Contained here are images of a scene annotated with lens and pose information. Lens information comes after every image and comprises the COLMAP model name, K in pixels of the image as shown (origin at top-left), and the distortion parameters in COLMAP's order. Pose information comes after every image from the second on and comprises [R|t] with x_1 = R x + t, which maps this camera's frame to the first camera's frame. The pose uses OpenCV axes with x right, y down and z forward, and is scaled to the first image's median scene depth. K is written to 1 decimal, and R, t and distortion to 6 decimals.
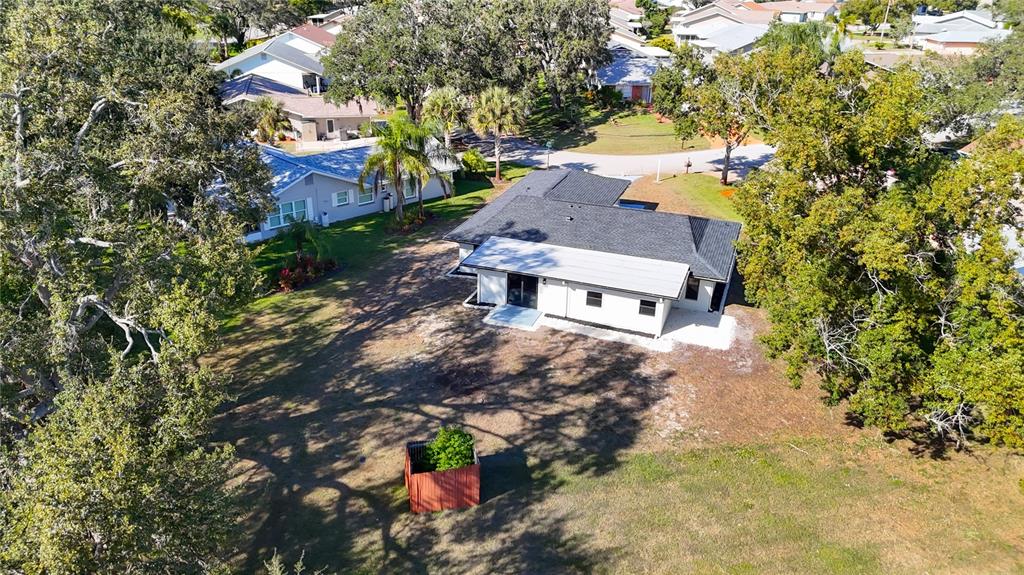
lens RADIAL K [[727.6, 0, 517.4], [0, 727.6, 286.1], [0, 0, 1]] dist [0.052713, -0.020929]
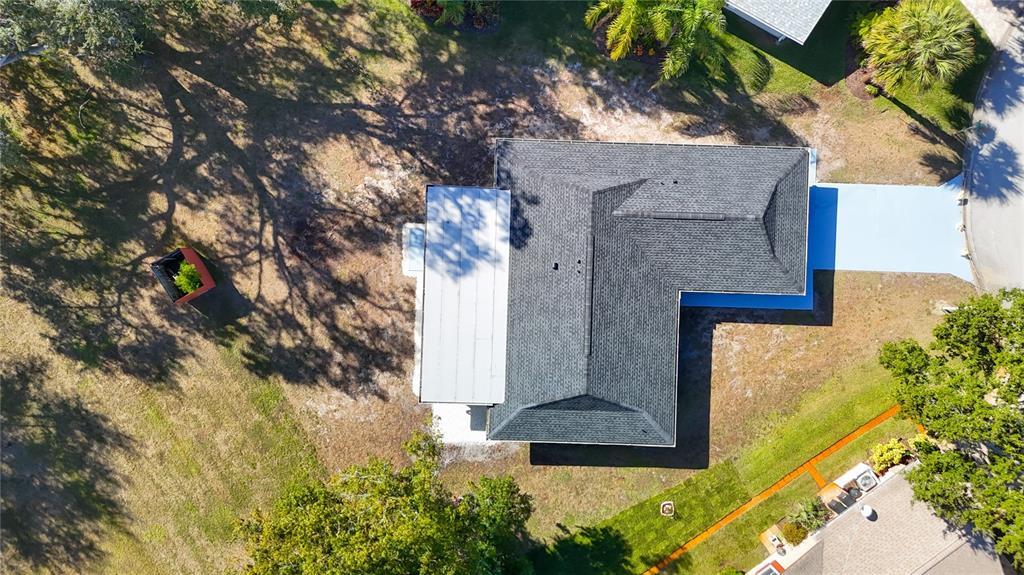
lens RADIAL K [[727.6, 0, 514.6], [0, 727.6, 283.3], [0, 0, 1]] dist [0.052713, -0.020929]
pose [[0.308788, 0.951093, -0.008468, 0.113789], [-0.424973, 0.145929, 0.893366, -1.141318], [0.850910, -0.272262, 0.449250, 0.742010]]
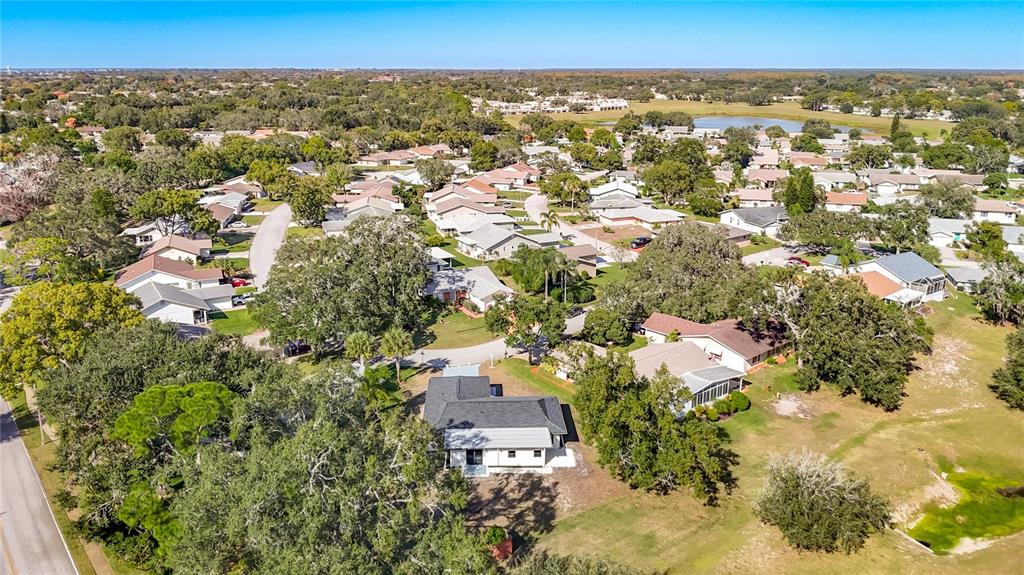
lens RADIAL K [[727.6, 0, 509.1], [0, 727.6, 290.0], [0, 0, 1]] dist [0.052713, -0.020929]
pose [[0.926443, -0.119000, 0.357131, -0.680116], [0.169474, 0.978986, -0.113428, -0.238196], [-0.336129, 0.165609, 0.927141, -1.156460]]
